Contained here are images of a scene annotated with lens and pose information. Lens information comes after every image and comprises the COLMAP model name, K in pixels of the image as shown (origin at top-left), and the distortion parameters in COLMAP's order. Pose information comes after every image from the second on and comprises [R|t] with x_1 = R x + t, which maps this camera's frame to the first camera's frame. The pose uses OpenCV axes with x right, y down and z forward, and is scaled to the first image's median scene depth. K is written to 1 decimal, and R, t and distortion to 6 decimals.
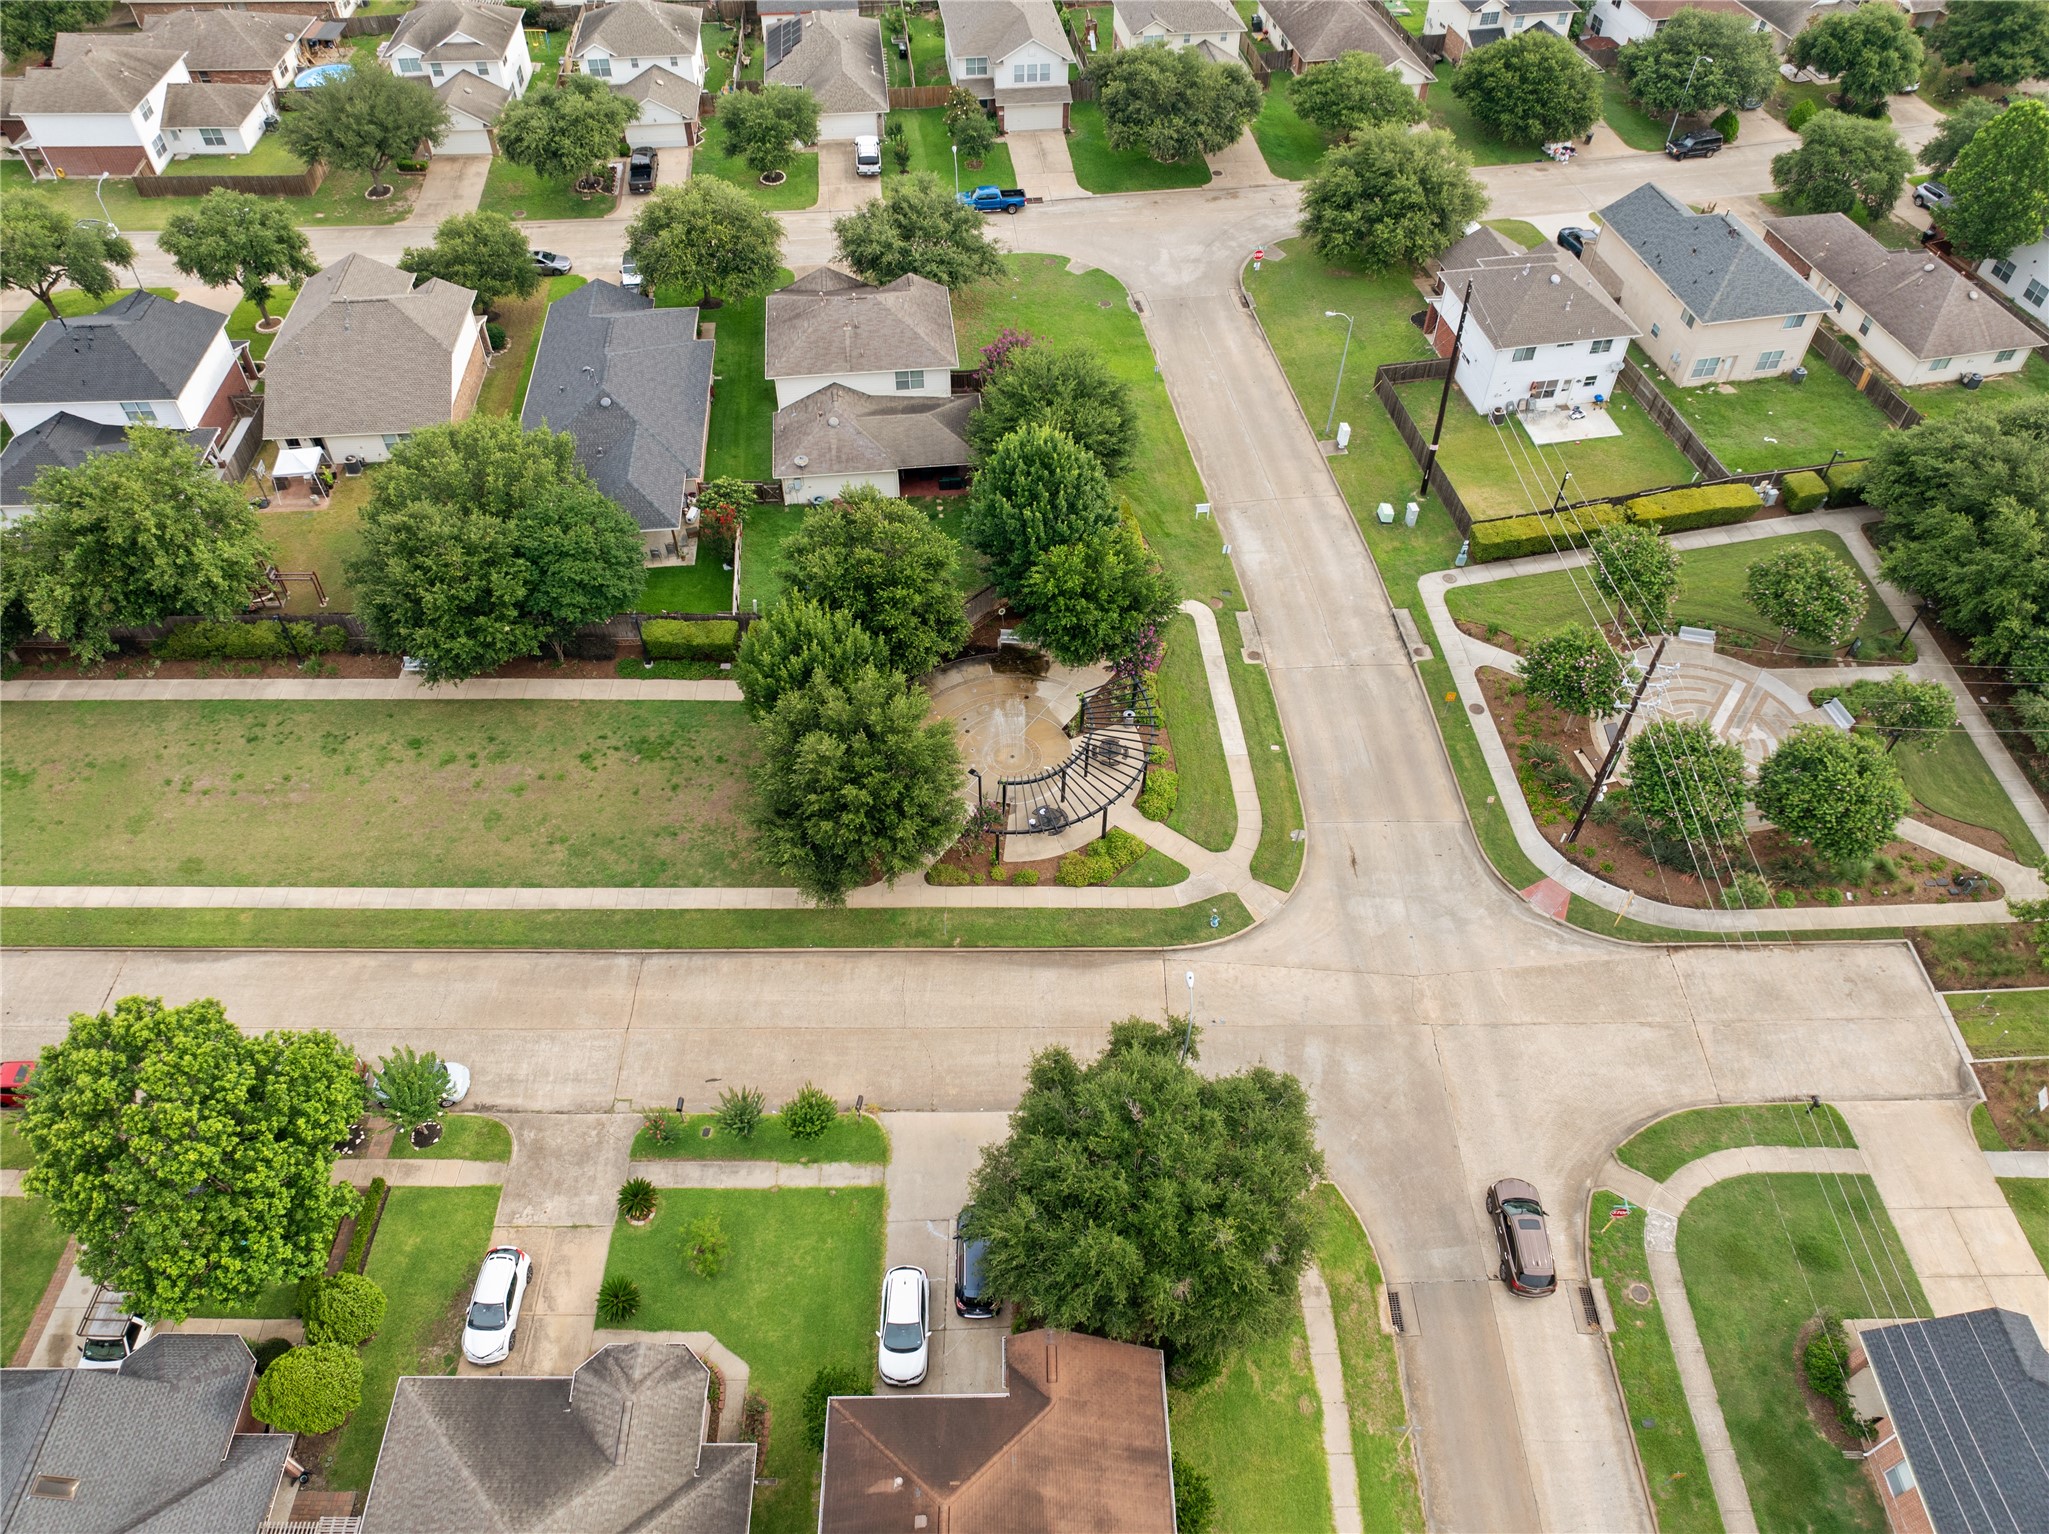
lens RADIAL K [[1440.0, 0, 1021.1], [0, 1440.0, 768.0], [0, 0, 1]] dist [-0.047817, 0.015969]
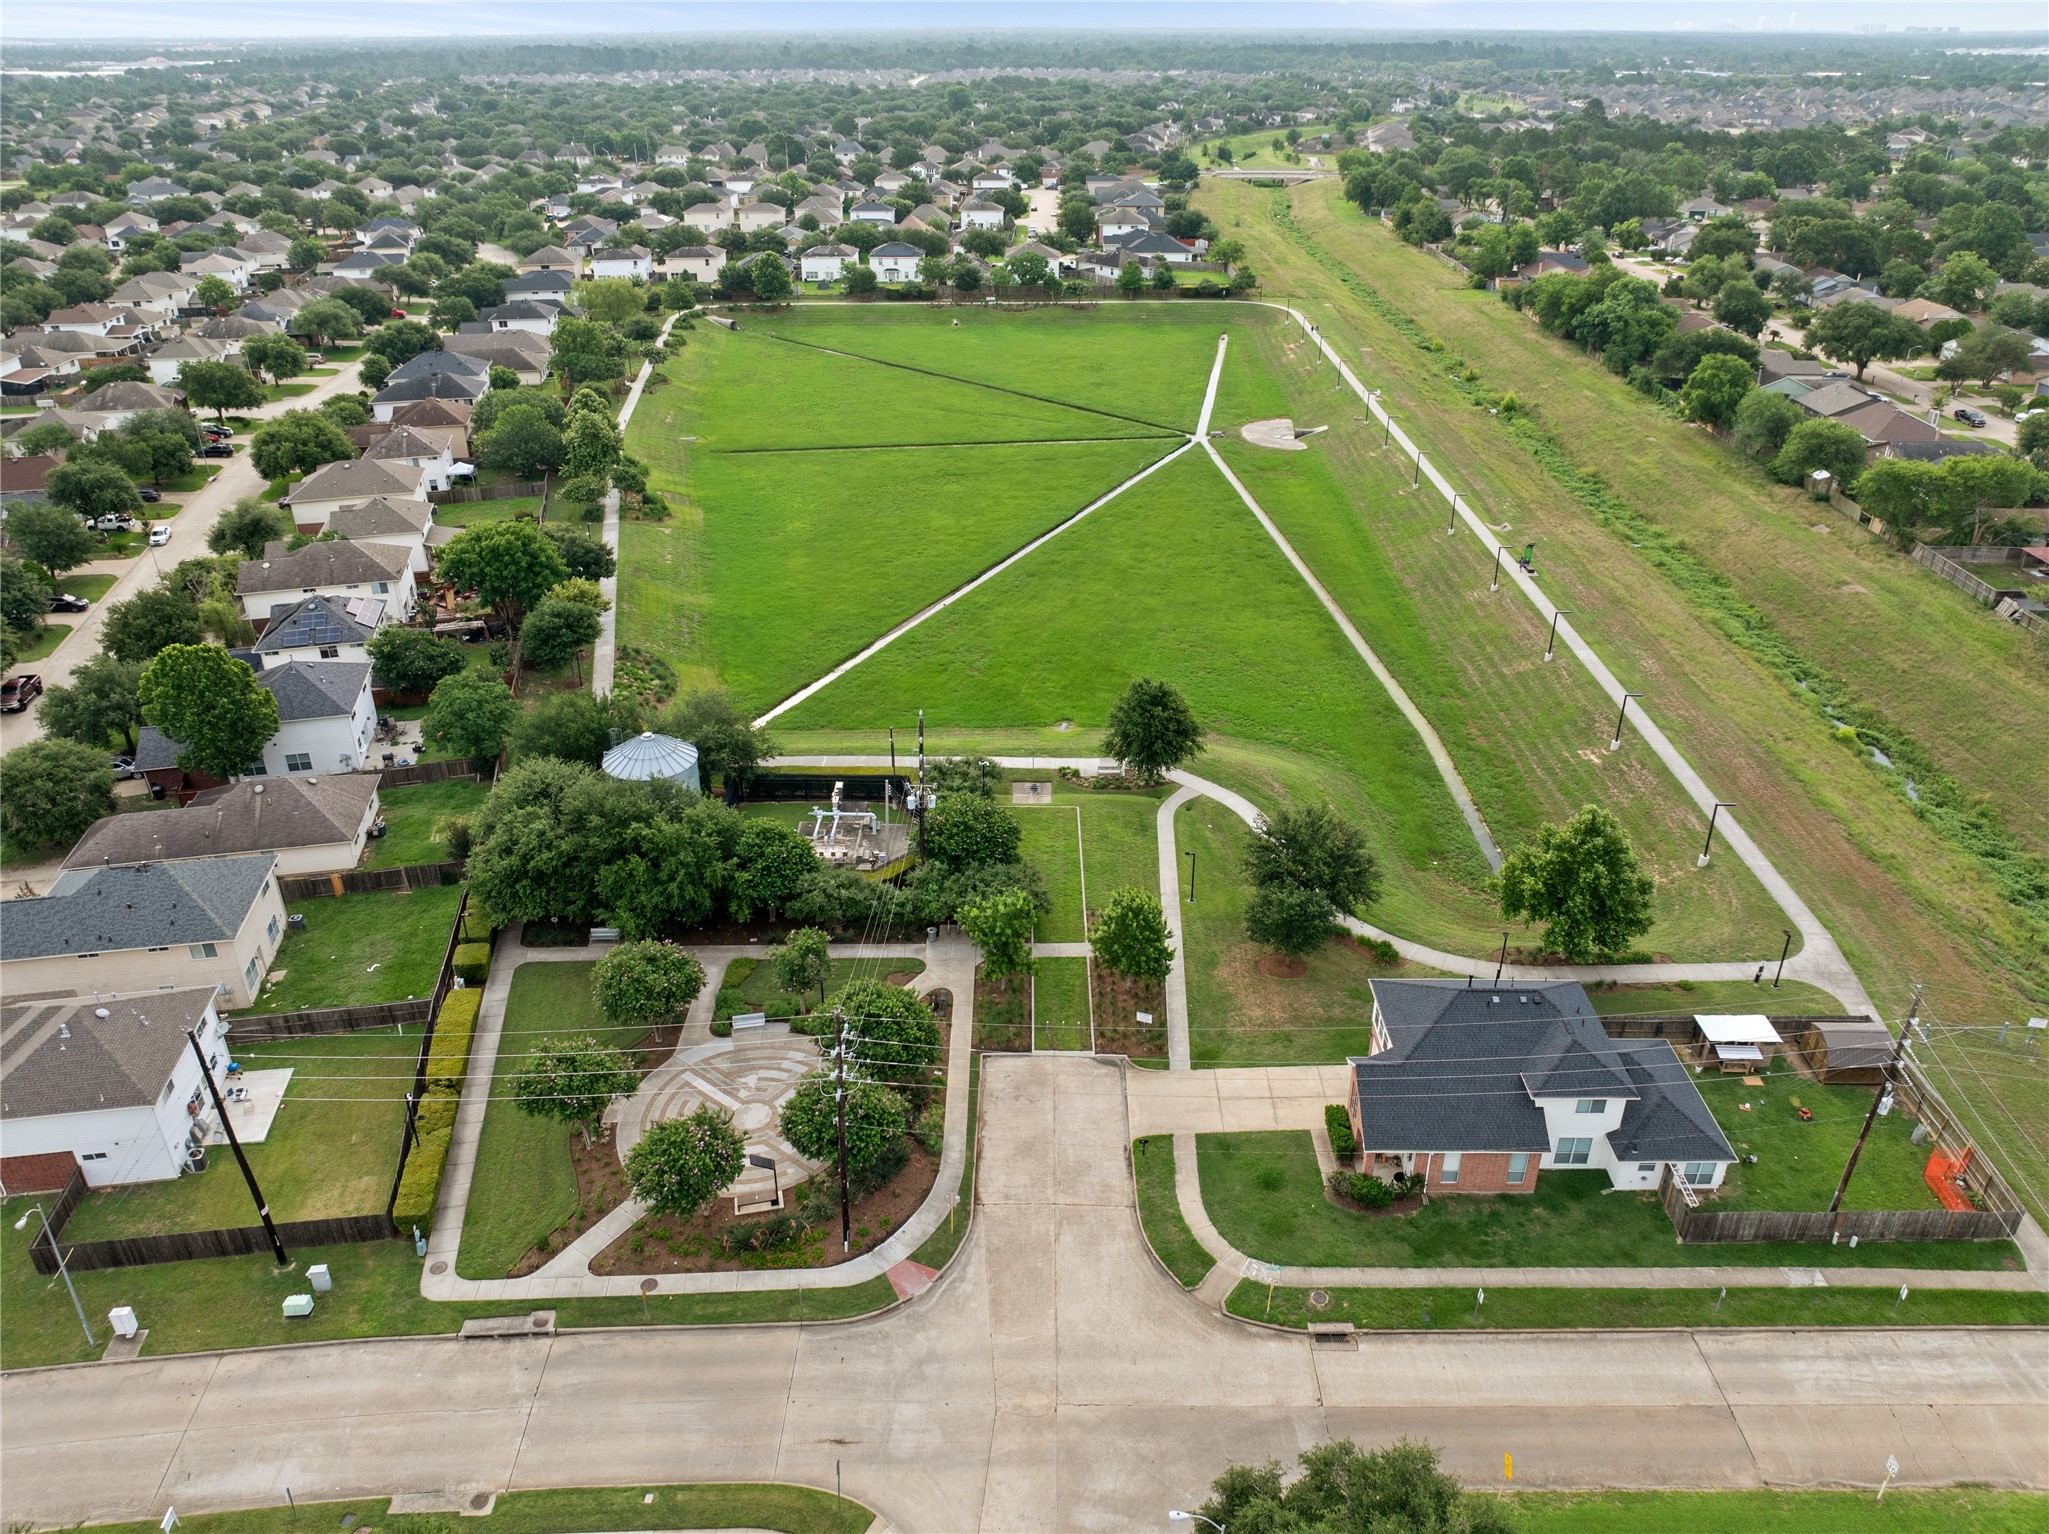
lens RADIAL K [[1440.0, 0, 1023.3], [0, 1440.0, 771.2], [0, 0, 1]] dist [-0.047817, 0.015969]
pose [[0.025407, -0.473946, 0.880187, -0.336977], [0.751799, 0.589391, 0.295663, -0.349211], [-0.658903, 0.654212, 0.371287, 0.340769]]
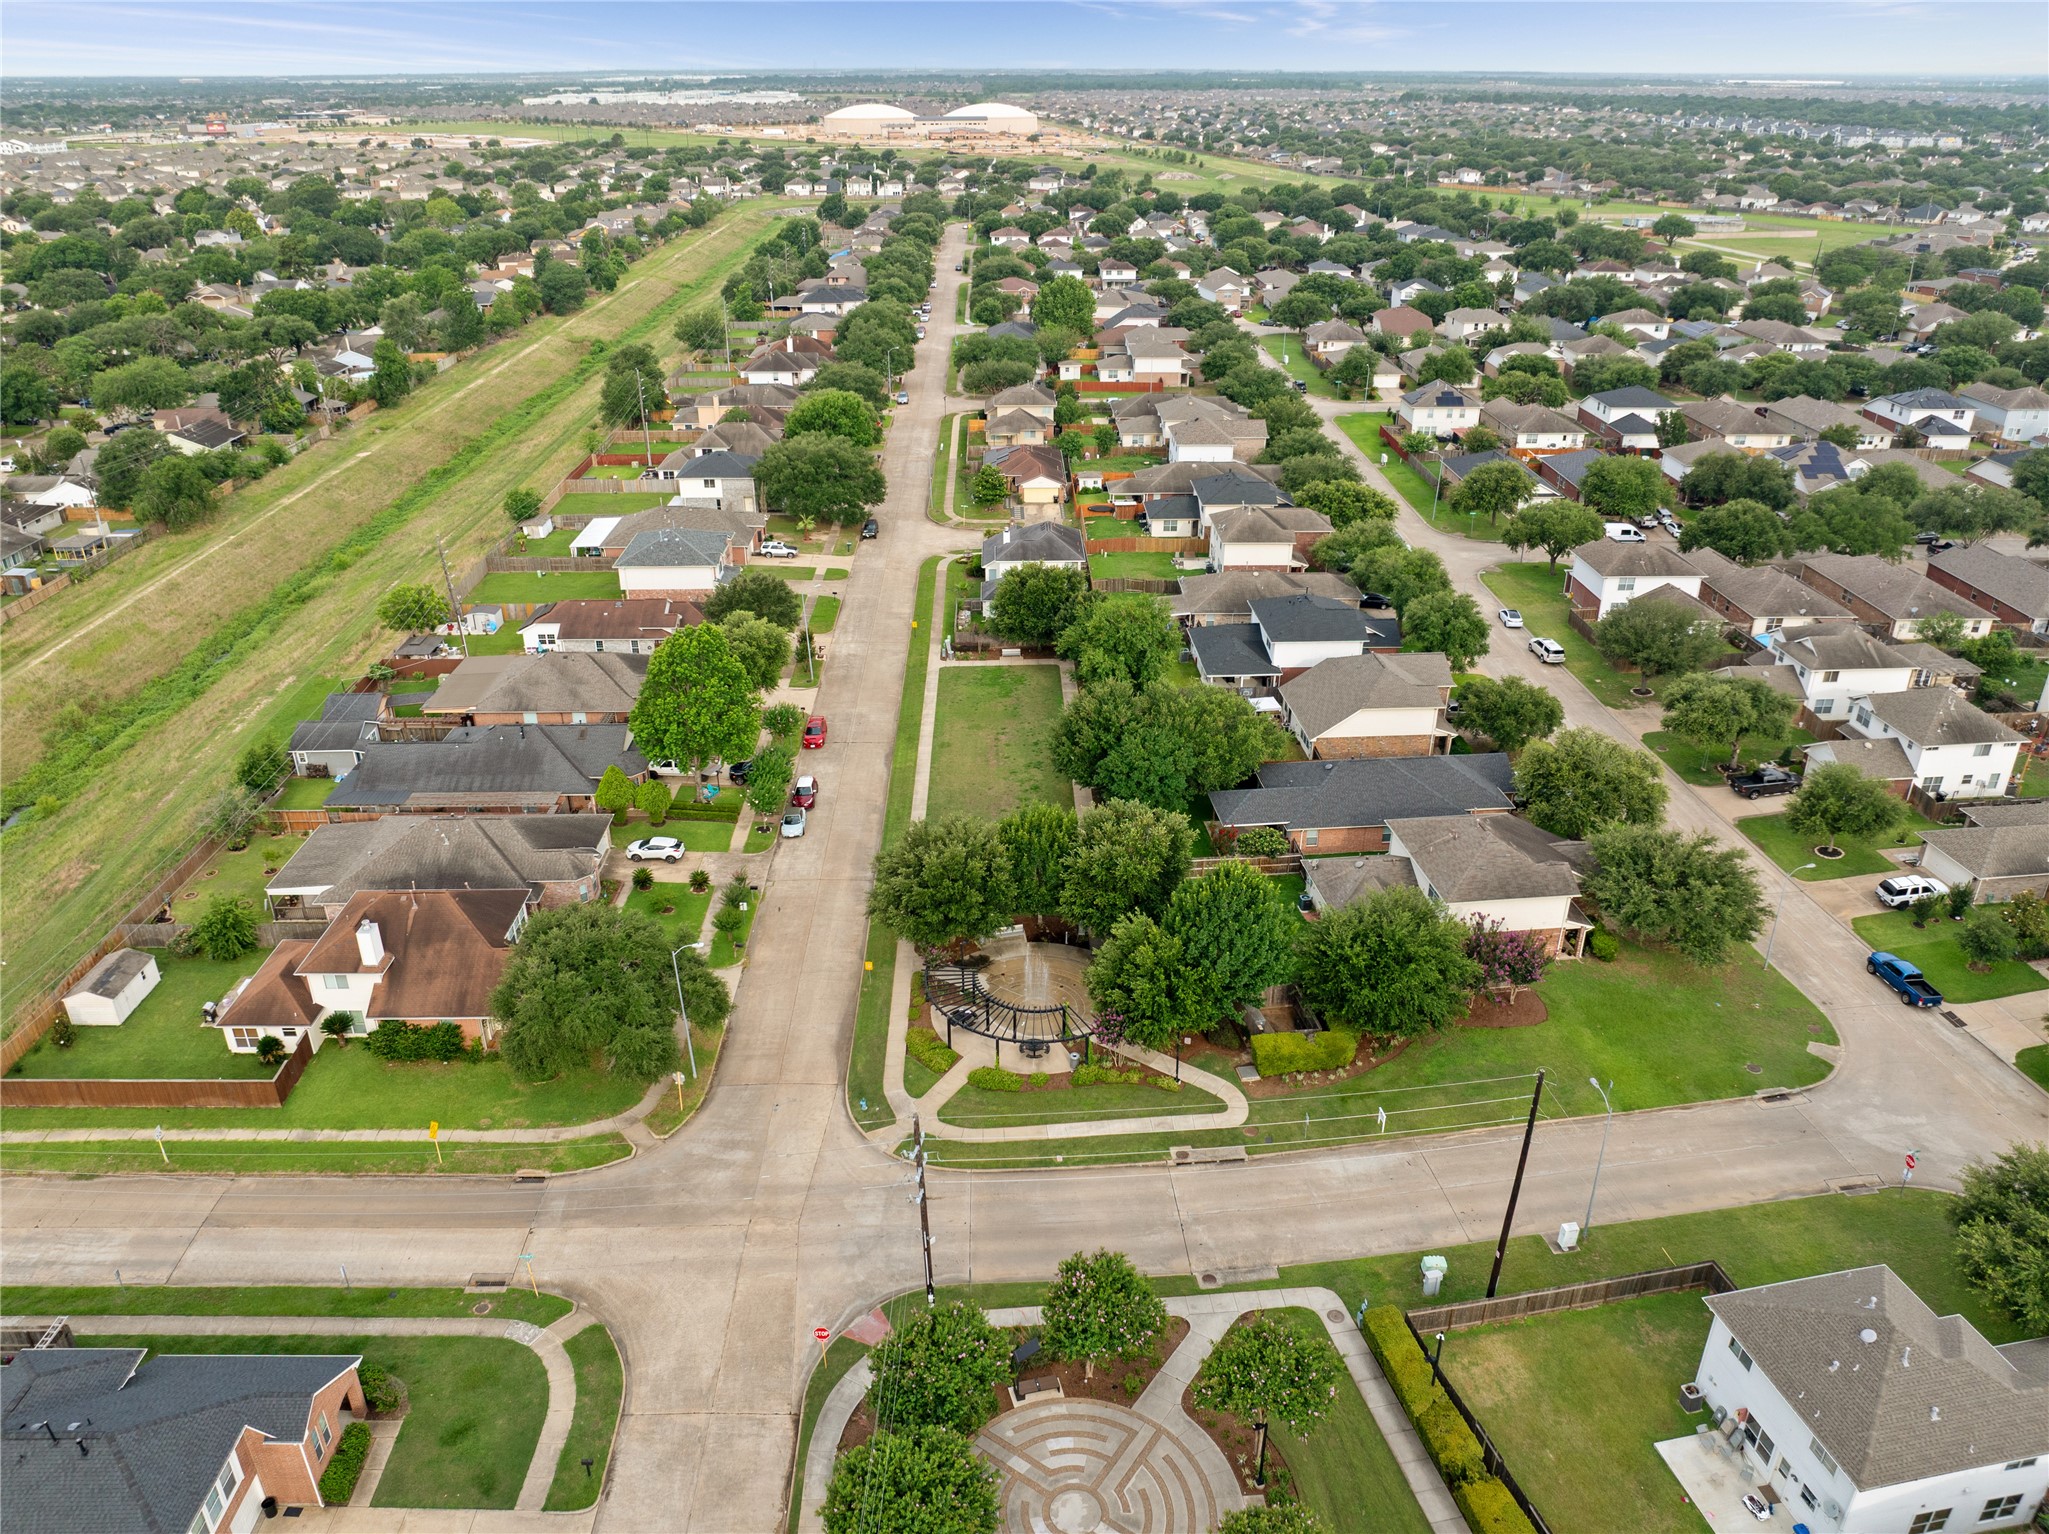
lens RADIAL K [[1440.0, 0, 1028.3], [0, 1440.0, 764.8], [0, 0, 1]] dist [-0.047817, 0.015969]
pose [[0.009215, 0.432509, -0.901583, 1.100028], [-0.749068, 0.600271, 0.280307, -0.513564], [0.662429, 0.672764, 0.329510, 0.462677]]
